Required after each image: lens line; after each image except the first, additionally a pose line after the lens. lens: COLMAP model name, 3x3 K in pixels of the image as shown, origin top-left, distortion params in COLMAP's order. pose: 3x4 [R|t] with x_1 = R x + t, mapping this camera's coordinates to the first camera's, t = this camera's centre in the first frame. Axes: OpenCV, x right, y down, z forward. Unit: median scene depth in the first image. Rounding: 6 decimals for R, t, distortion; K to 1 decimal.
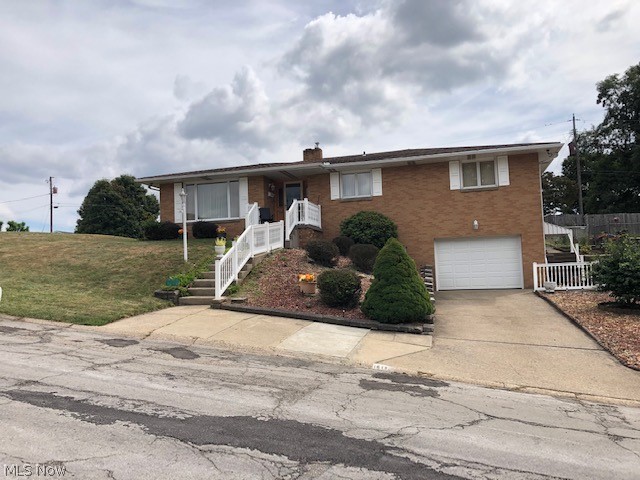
lens RADIAL K [[529.5, 0, 320.0], [0, 529.5, 240.0], [0, 0, 1]] dist [0.057028, -0.152823]
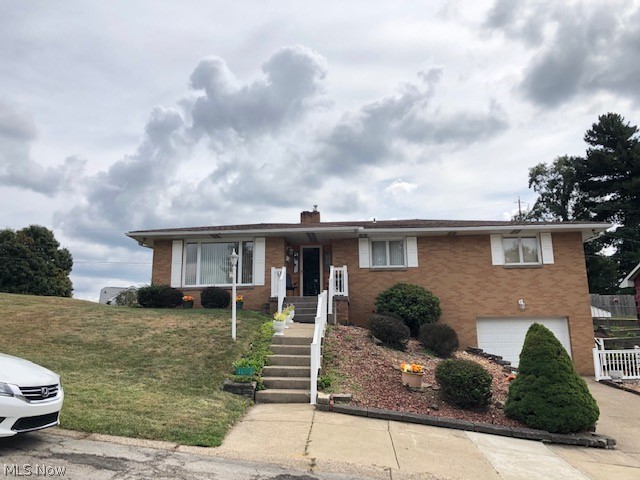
lens RADIAL K [[524.1, 0, 319.4], [0, 524.1, 220.3], [0, 0, 1]] dist [0.078851, -0.144315]
pose [[0.980747, 0.066478, 0.183621, -0.224182], [-0.036271, 0.985924, -0.163213, -0.009158], [-0.191886, 0.153411, 0.969353, 0.144047]]
